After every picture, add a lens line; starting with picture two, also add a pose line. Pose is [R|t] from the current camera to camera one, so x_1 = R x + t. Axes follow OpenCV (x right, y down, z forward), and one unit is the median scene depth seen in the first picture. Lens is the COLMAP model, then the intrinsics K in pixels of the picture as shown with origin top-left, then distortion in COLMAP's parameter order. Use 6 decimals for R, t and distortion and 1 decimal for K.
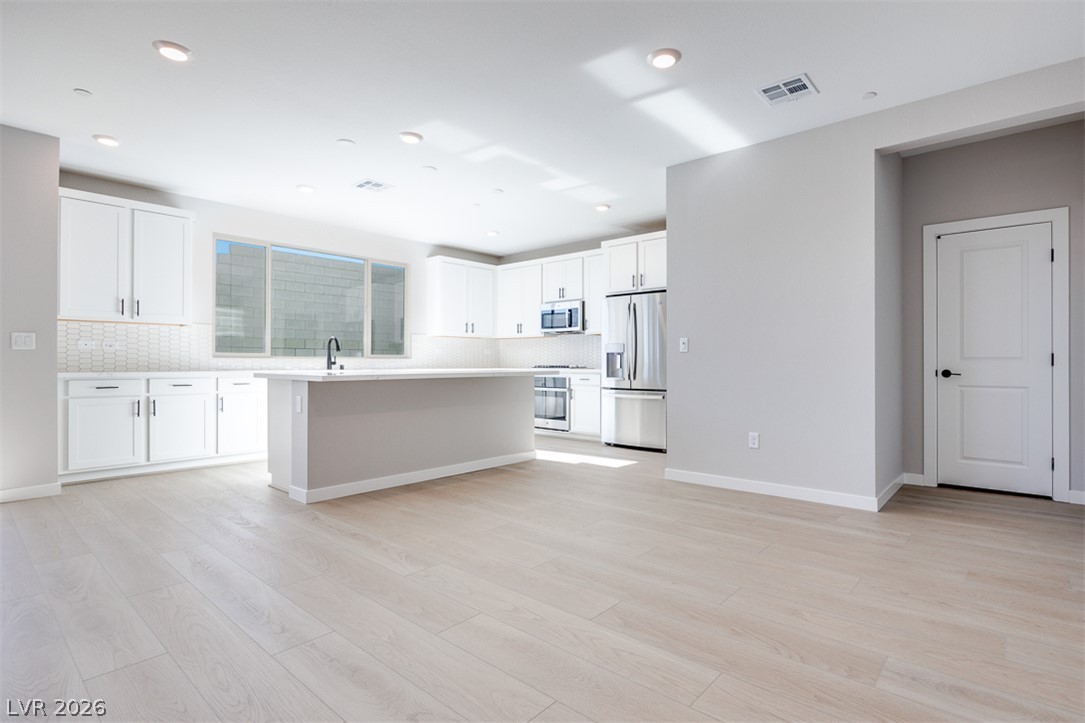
lens RADIAL K [[534.2, 0, 574.3], [0, 534.2, 360.3], [0, 0, 1]] dist [-0.009798, -0.000351]
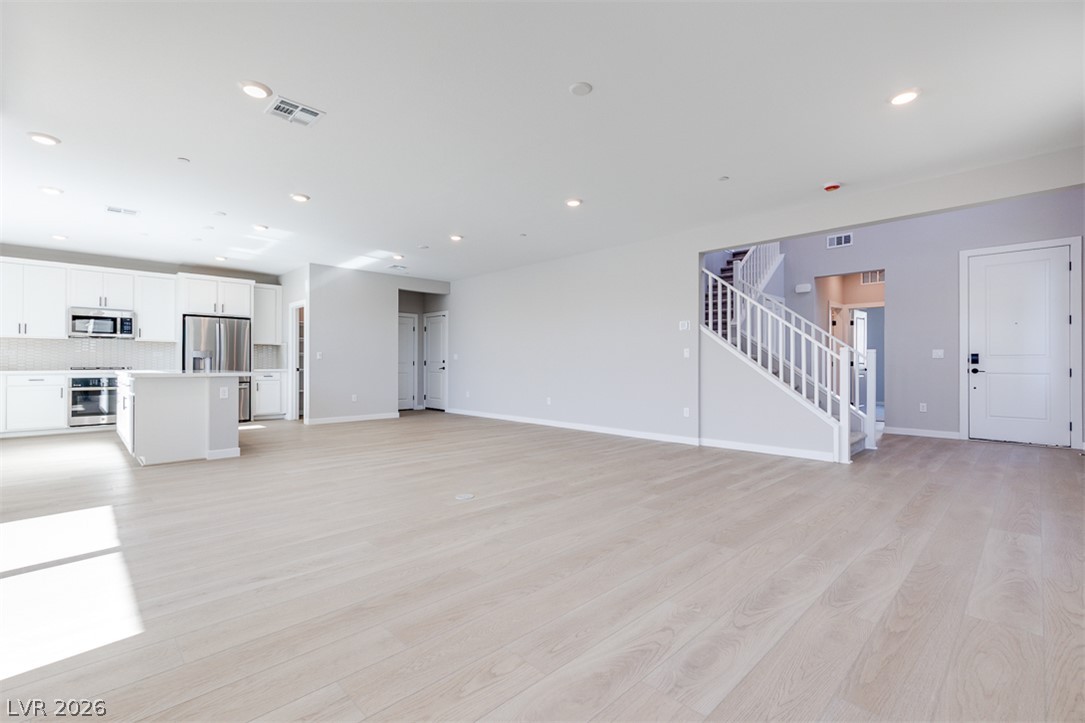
lens RADIAL K [[483.2, 0, 542.5], [0, 483.2, 361.5], [0, 0, 1]] dist [-0.001909, -0.000342]
pose [[0.101185, 0.005541, 0.994852, -1.058184], [-0.004723, 0.999976, -0.005089, -0.001101], [-0.994856, -0.004183, 0.101209, -0.009647]]
